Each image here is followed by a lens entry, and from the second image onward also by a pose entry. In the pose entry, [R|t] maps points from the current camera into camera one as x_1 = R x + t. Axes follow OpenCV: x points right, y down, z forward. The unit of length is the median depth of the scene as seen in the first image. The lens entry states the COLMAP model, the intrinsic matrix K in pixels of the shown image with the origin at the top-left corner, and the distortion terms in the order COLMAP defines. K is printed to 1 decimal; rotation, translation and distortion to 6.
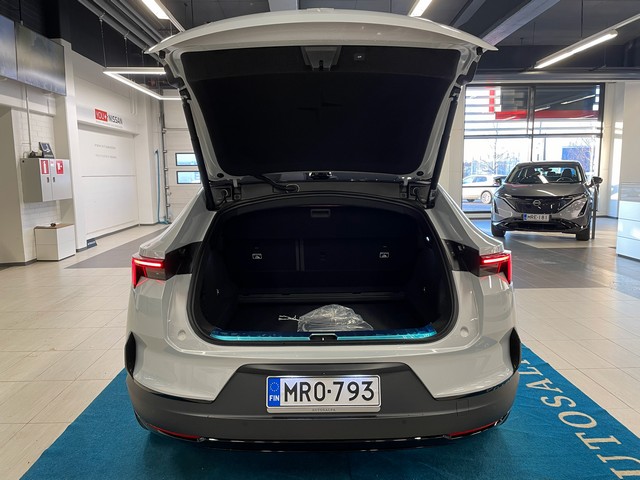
lens RADIAL K [[483.5, 0, 320.0], [0, 483.5, 240.0], [0, 0, 1]] dist [0.096213, -0.125818]
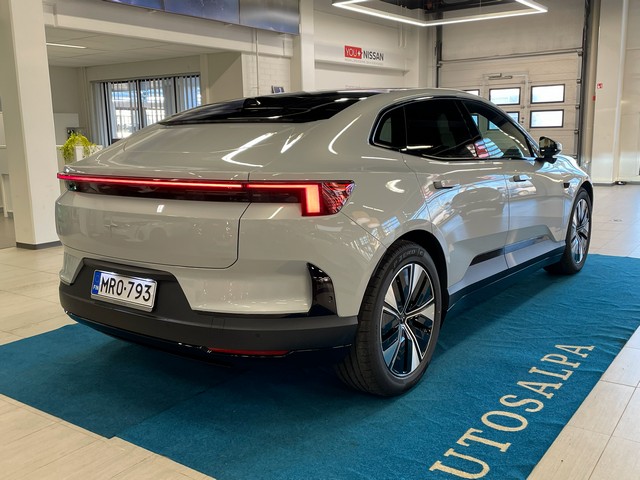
lens RADIAL K [[641.0, 0, 320.0], [0, 641.0, 240.0], [0, 0, 1]] dist [0.106266, 0.001821]
pose [[0.801633, 0.100056, -0.589383, 0.801940], [-0.071893, 0.994874, 0.071110, 0.029924], [0.593477, -0.014632, 0.804718, 0.014153]]
